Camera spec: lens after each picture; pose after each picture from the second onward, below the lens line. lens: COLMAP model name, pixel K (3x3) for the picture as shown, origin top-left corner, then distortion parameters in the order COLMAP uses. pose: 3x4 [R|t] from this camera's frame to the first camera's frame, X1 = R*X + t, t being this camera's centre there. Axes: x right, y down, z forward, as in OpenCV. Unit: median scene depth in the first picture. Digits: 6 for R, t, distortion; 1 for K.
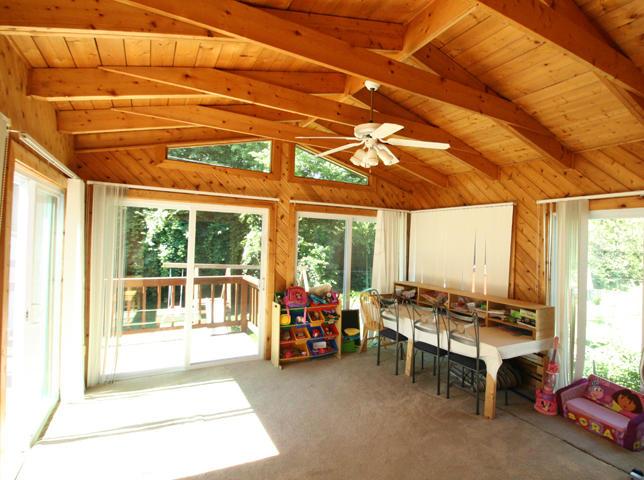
lens RADIAL K [[298.3, 0, 322.0], [0, 298.3, 240.0], [0, 0, 1]] dist [0.001267, 0.000168]
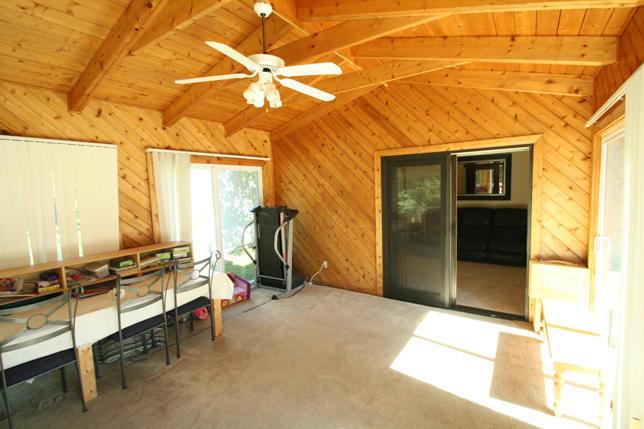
lens RADIAL K [[300.6, 0, 332.7], [0, 300.6, 213.7], [0, 0, 1]] dist [0.004043, -0.011440]
pose [[-0.455048, -0.081311, 0.886747, -0.569058], [0.027921, 0.994030, 0.105477, 0.004822], [-0.890029, 0.072756, -0.450061, 0.950572]]
